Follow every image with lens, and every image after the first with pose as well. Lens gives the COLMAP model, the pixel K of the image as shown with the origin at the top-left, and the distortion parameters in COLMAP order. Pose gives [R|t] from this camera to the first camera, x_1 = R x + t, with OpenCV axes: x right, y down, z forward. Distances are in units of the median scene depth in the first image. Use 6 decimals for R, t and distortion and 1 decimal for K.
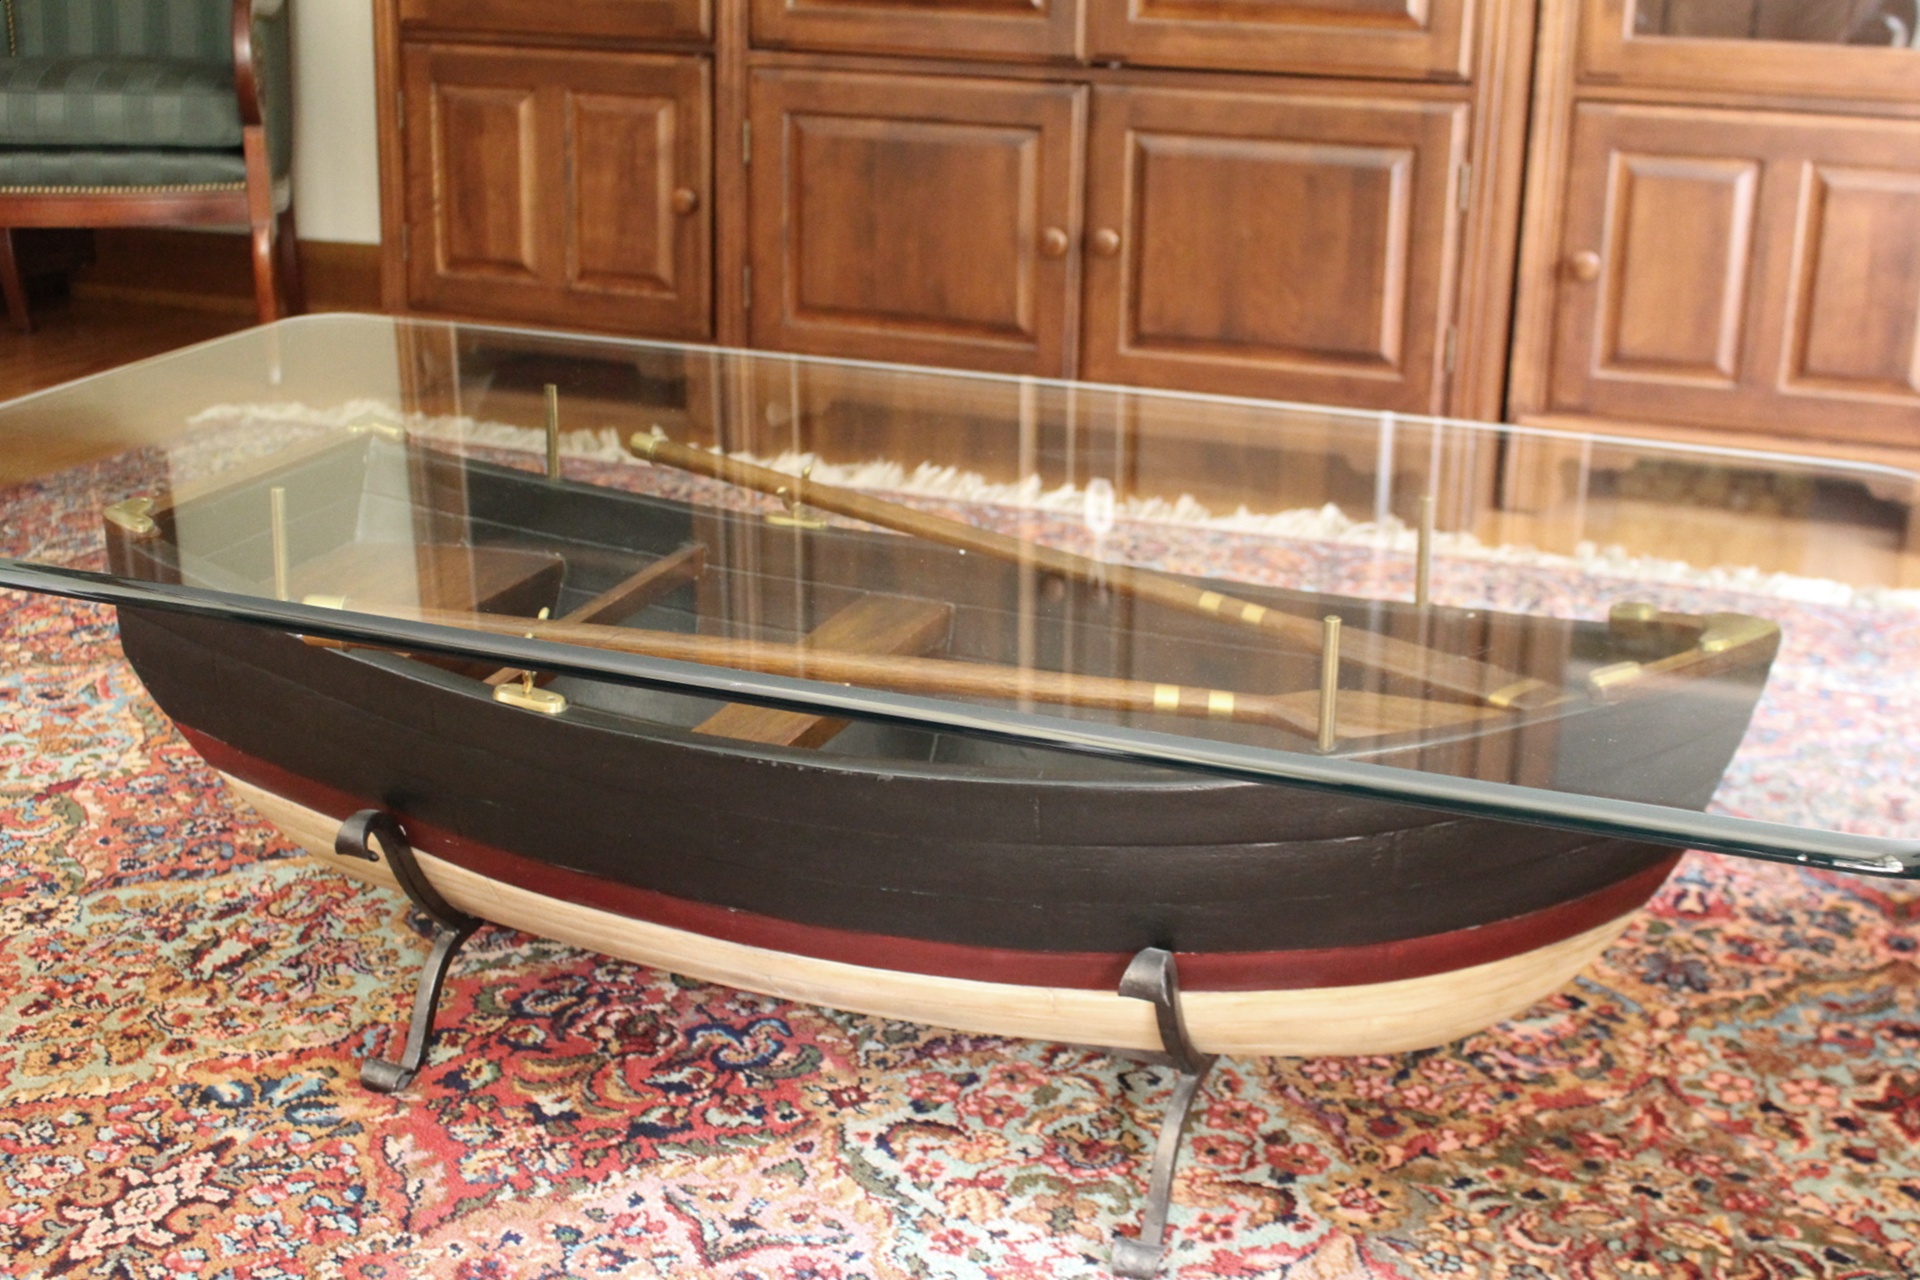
lens RADIAL K [[2248.3, 0, 1029.7], [0, 2248.3, 551.5], [0, 0, 1]] dist [-0.075519, 0.000000]
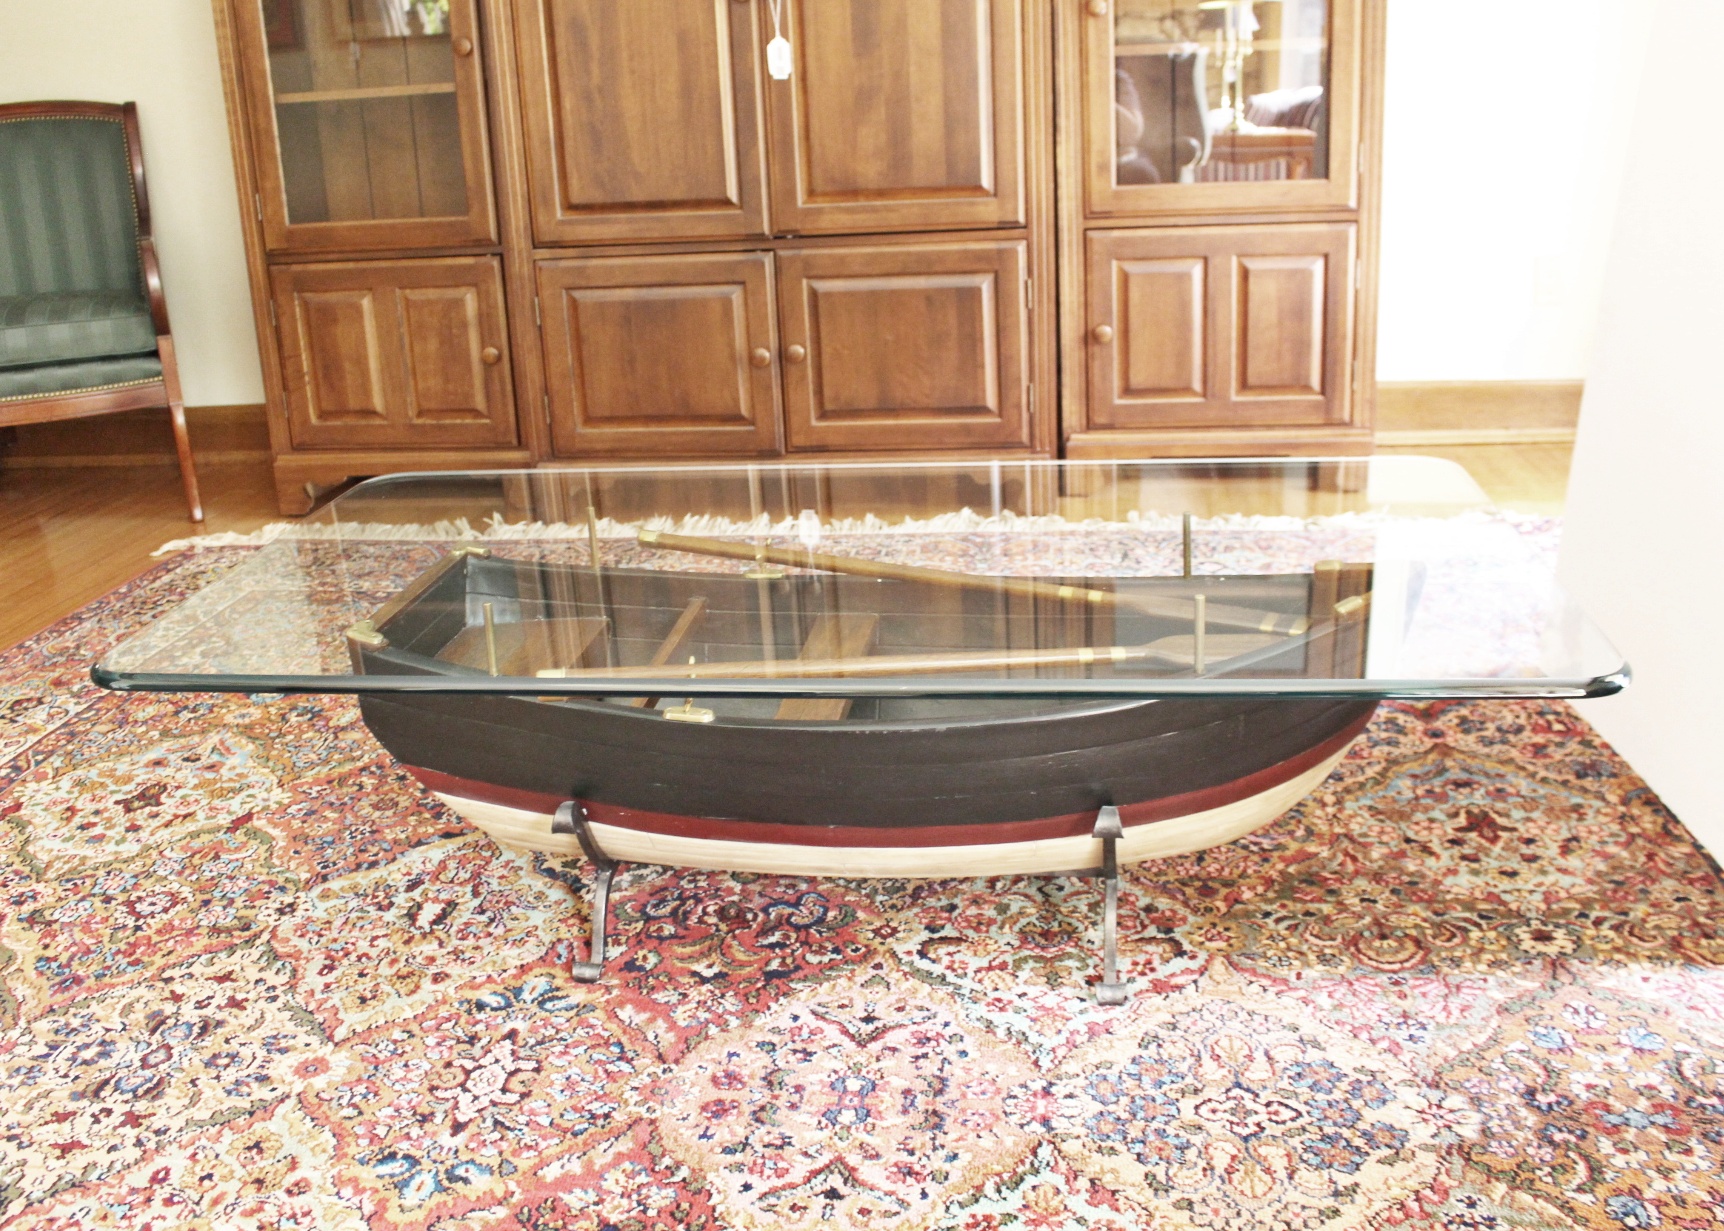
lens RADIAL K [[1586.8, 0, 862.6], [0, 1586.8, 527.0], [0, 0, 1]] dist [-0.106134, 0.000000]
pose [[0.974515, -0.129776, 0.182970, -0.254231], [0.130192, 0.991440, 0.009789, -0.052034], [-0.182674, 0.014281, 0.983070, -0.097275]]
